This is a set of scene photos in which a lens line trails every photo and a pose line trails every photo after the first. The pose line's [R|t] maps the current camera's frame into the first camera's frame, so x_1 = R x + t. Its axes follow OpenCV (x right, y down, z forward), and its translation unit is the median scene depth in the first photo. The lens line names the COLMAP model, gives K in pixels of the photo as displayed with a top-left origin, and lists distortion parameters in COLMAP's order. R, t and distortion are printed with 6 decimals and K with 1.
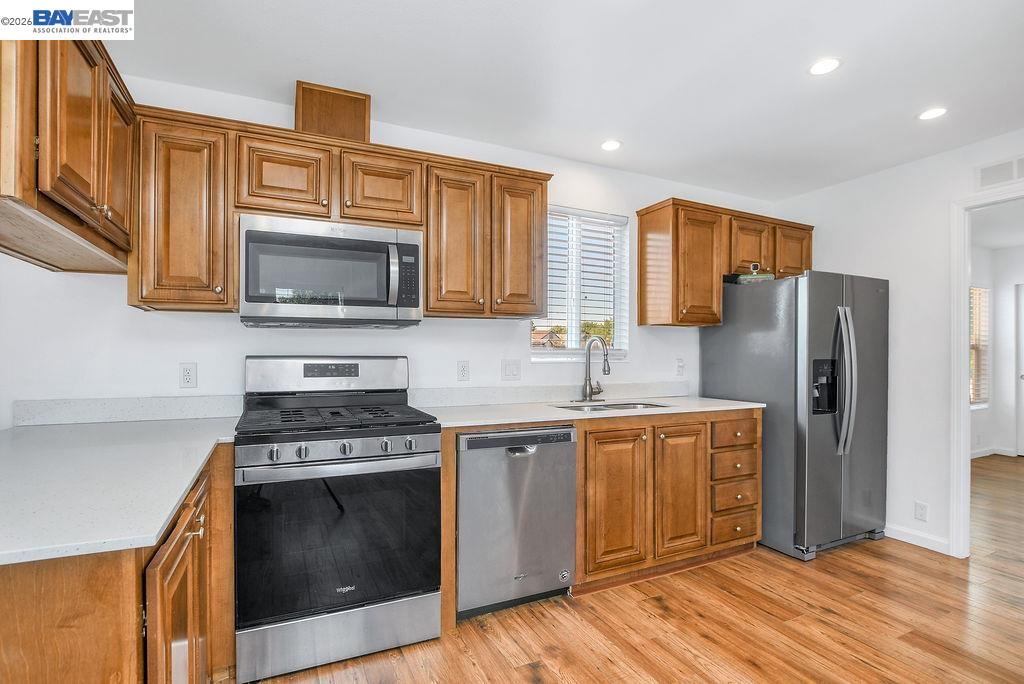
lens RADIAL K [[473.4, 0, 509.2], [0, 473.4, 361.8], [0, 0, 1]] dist [-0.050893, 0.017214]
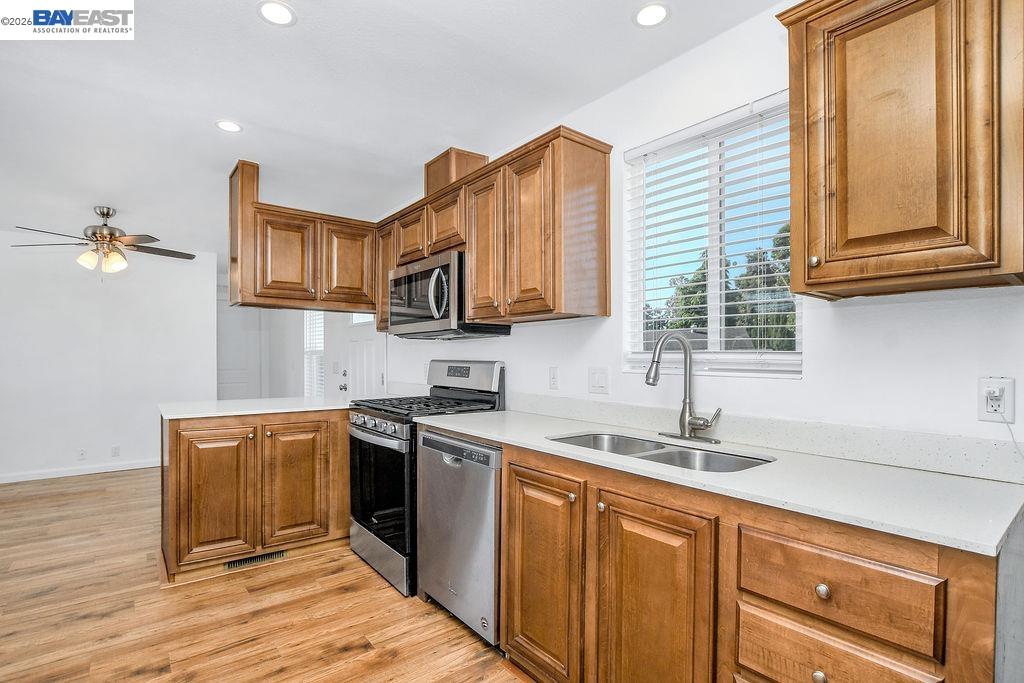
lens RADIAL K [[512.0, 0, 495.6], [0, 512.0, 355.0], [0, 0, 1]] dist [0.000161, 0.000532]
pose [[0.183772, 0.000221, -0.982969, 0.864335], [-0.015885, 0.999870, -0.002745, -0.020549], [0.982840, 0.016119, 0.183752, 0.711787]]
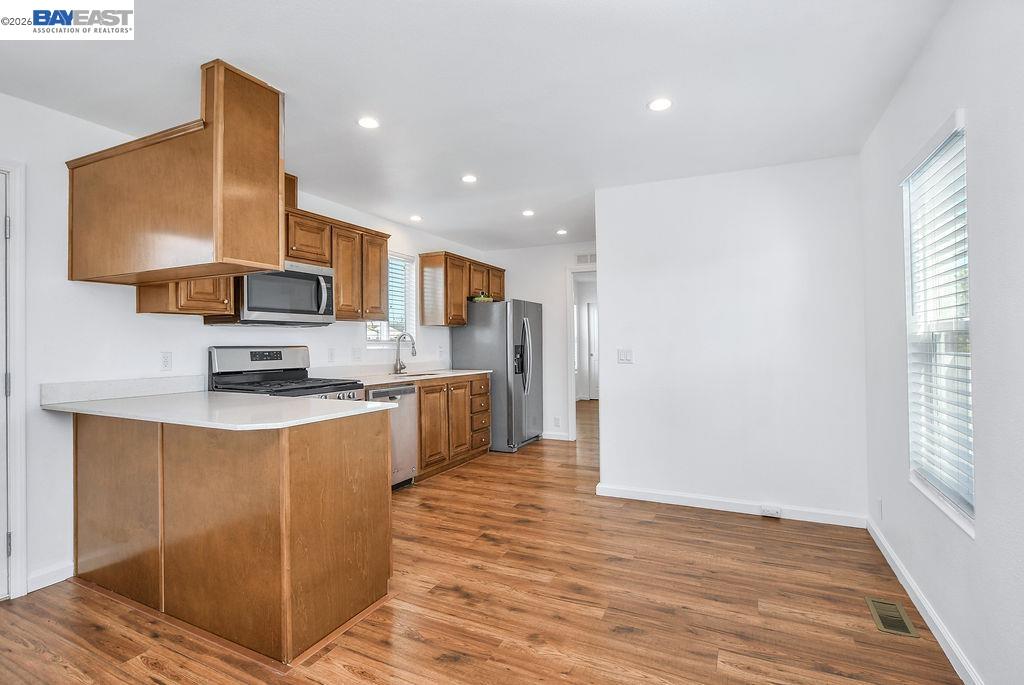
lens RADIAL K [[490.6, 0, 509.4], [0, 490.6, 346.9], [0, 0, 1]] dist [-0.024434, 0.000560]
pose [[0.775933, -0.013303, 0.630675, -0.630009], [0.022484, 0.999726, -0.006576, 0.014333], [-0.630414, 0.019282, 0.776019, -0.549509]]
